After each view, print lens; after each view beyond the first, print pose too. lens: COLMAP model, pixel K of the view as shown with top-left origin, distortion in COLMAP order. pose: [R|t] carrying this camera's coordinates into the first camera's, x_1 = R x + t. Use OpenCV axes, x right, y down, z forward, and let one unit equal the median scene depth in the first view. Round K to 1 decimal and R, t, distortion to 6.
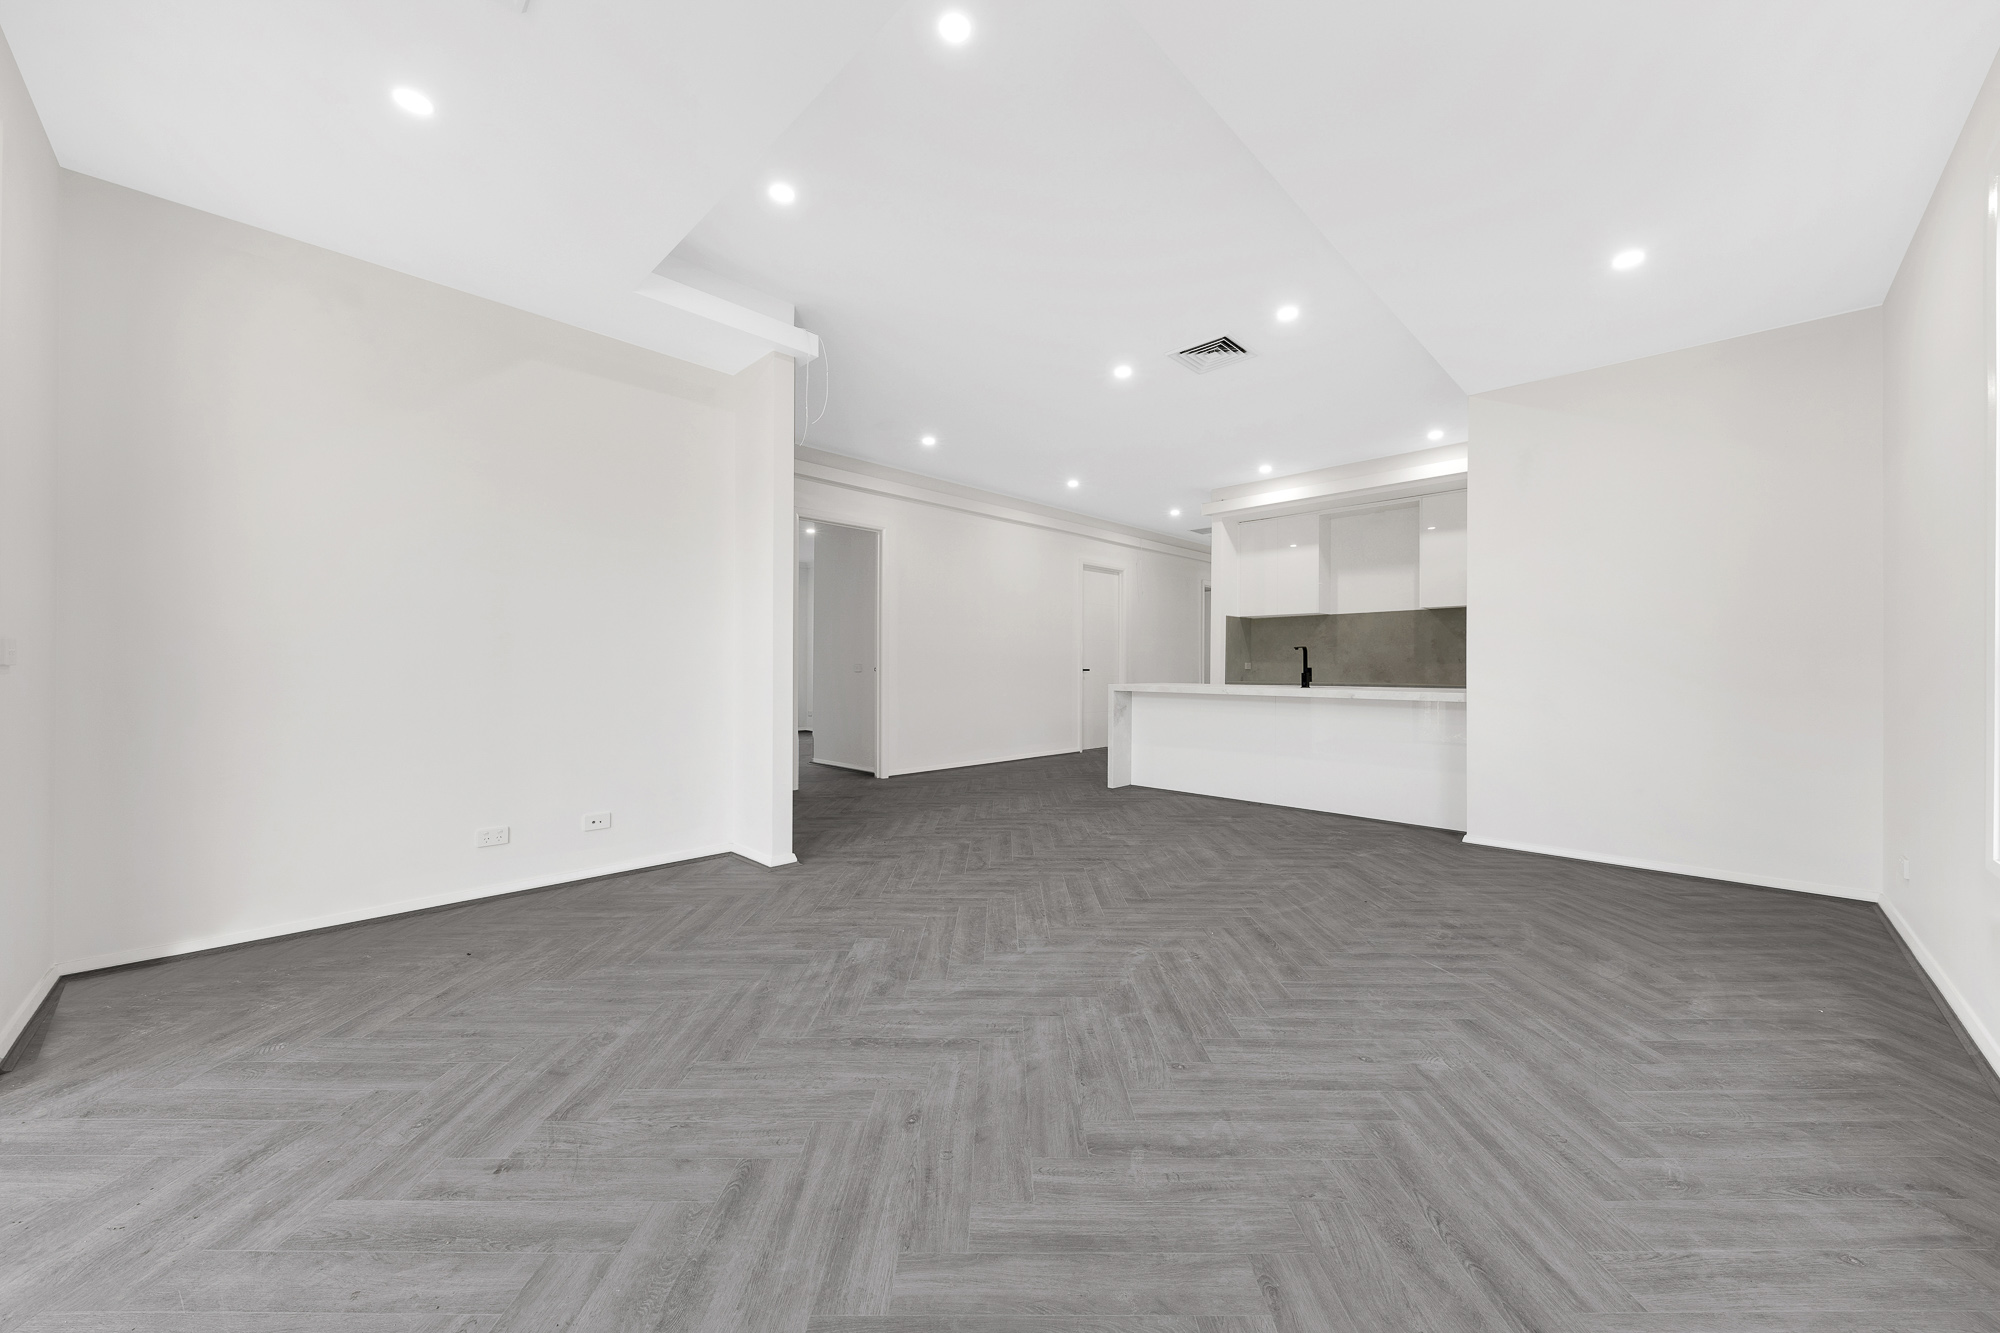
lens RADIAL K [[718.5, 0, 1005.3], [0, 718.5, 668.2], [0, 0, 1]] dist [0.002906, -0.001375]
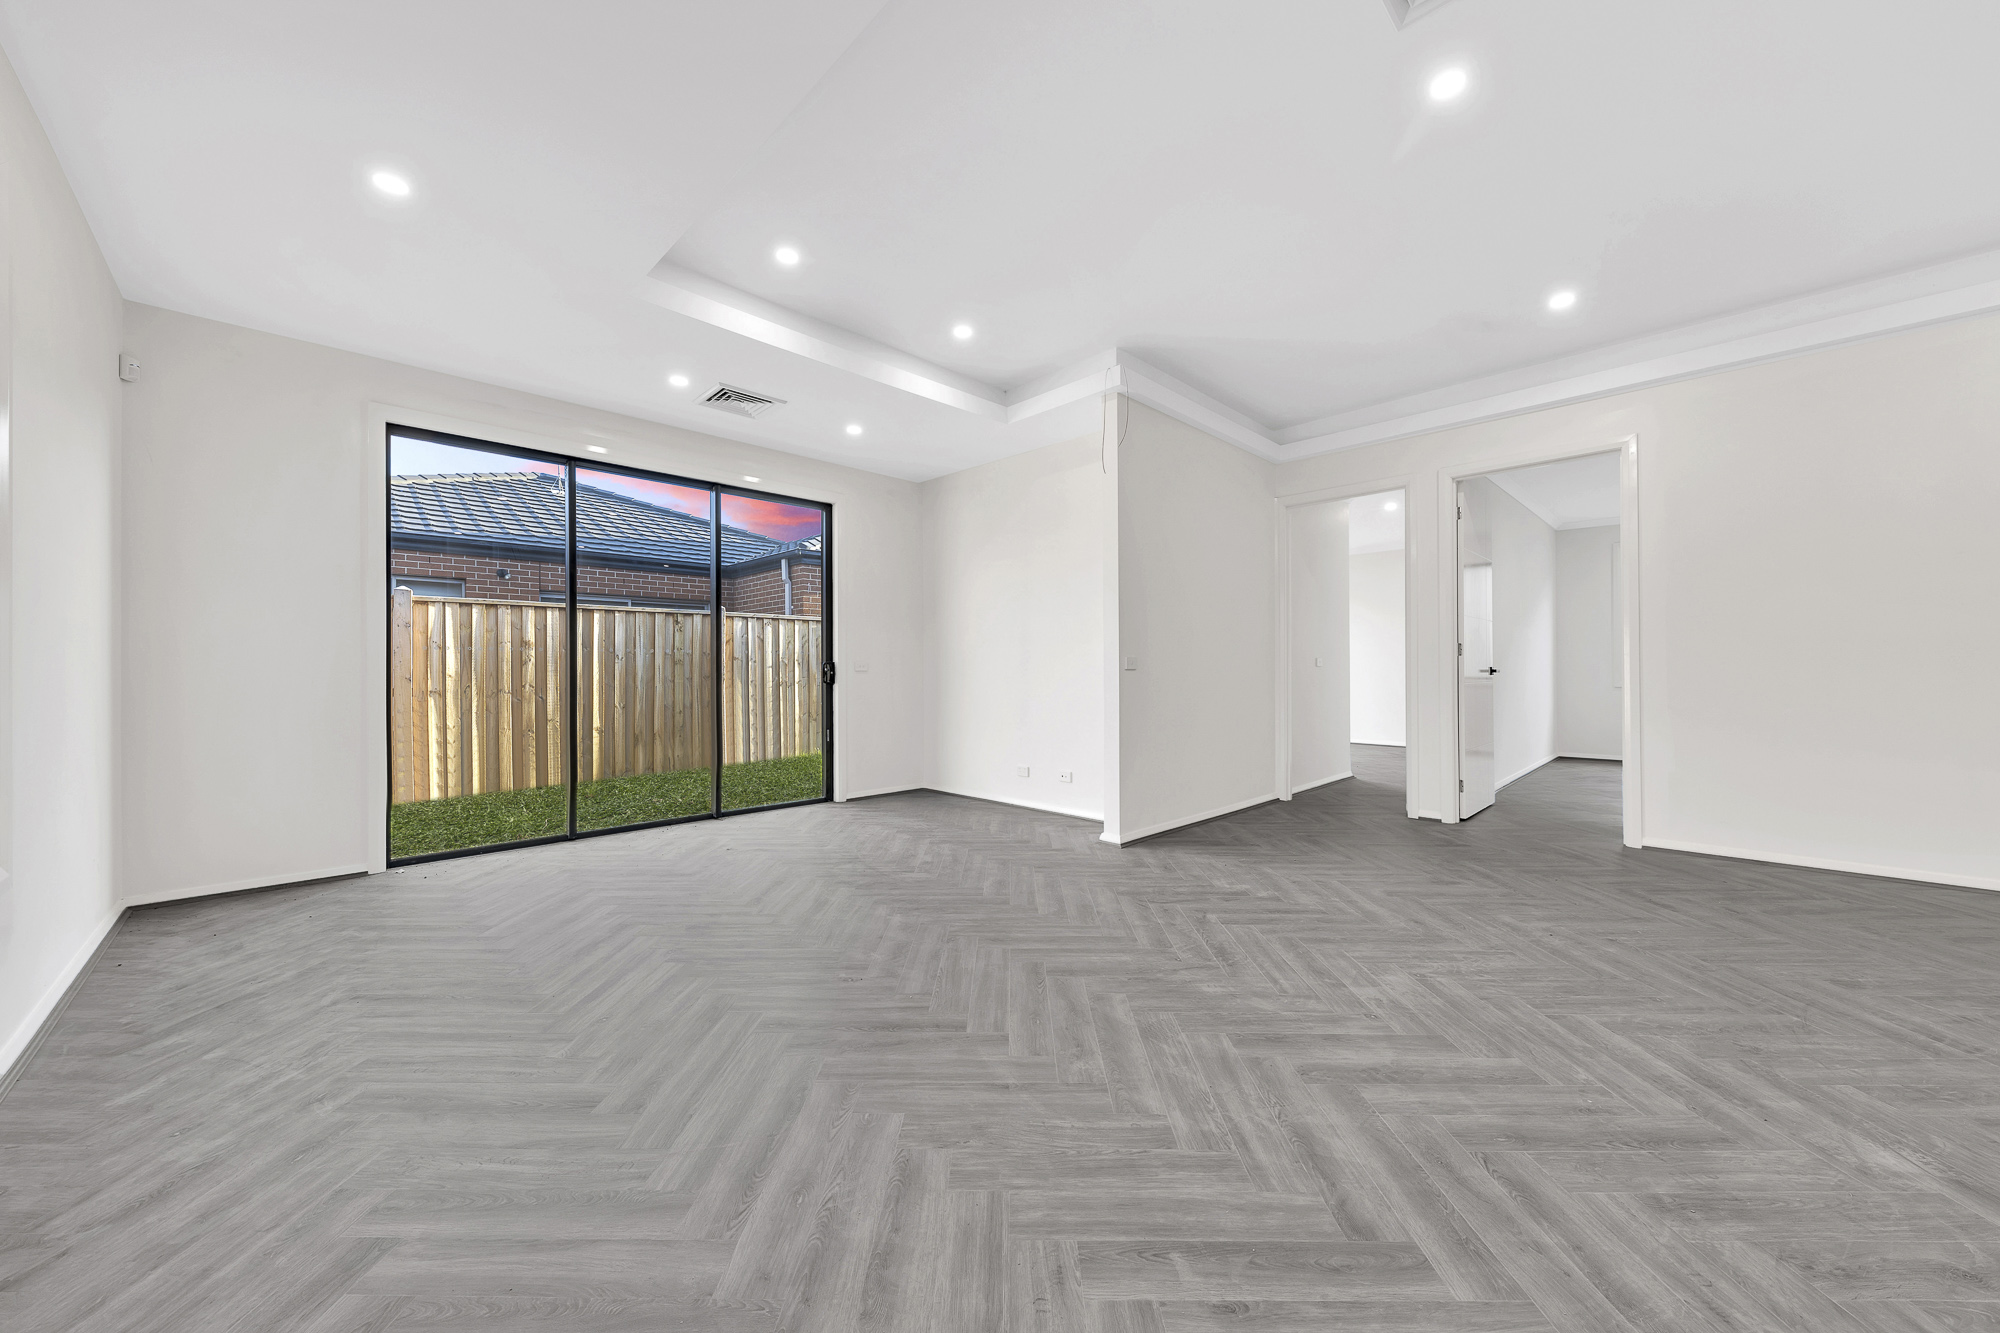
lens RADIAL K [[718.5, 0, 1000.5], [0, 718.5, 666.8], [0, 0, 1]] dist [0.002906, -0.001375]
pose [[-0.017412, -0.005163, -0.999835, 1.157860], [0.001393, 0.999986, -0.005188, 0.003378], [0.999847, -0.001483, -0.017405, 1.180613]]
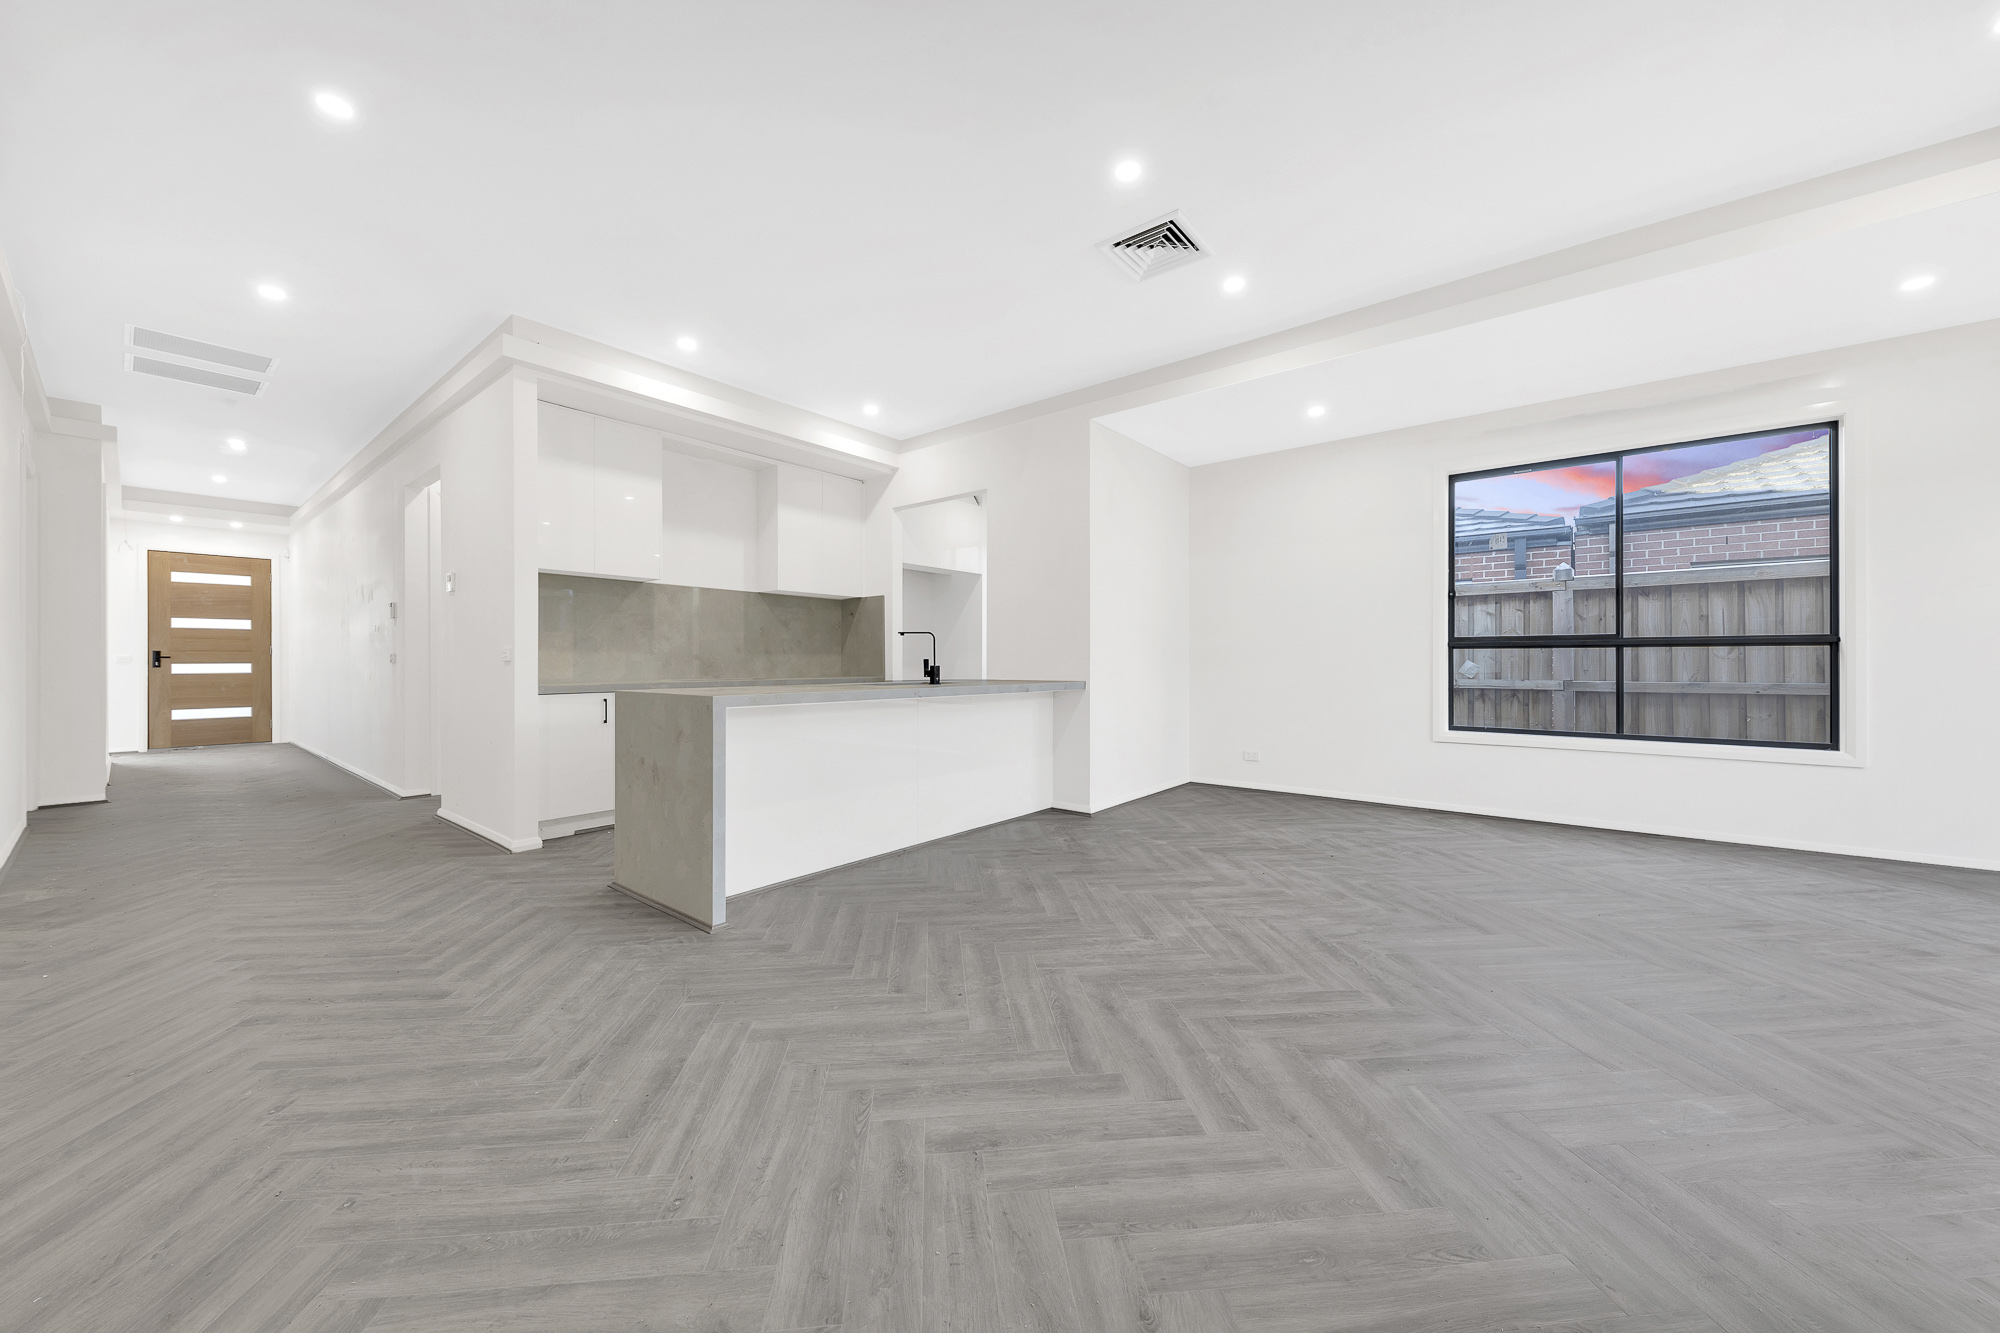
lens RADIAL K [[718.5, 0, 1000.7], [0, 718.5, 662.7], [0, 0, 1]] dist [0.002906, -0.001375]
pose [[-0.095263, -0.005255, 0.995438, -0.743333], [0.003092, 0.999980, 0.005575, -0.001595], [-0.995447, 0.003609, -0.095244, 1.995545]]
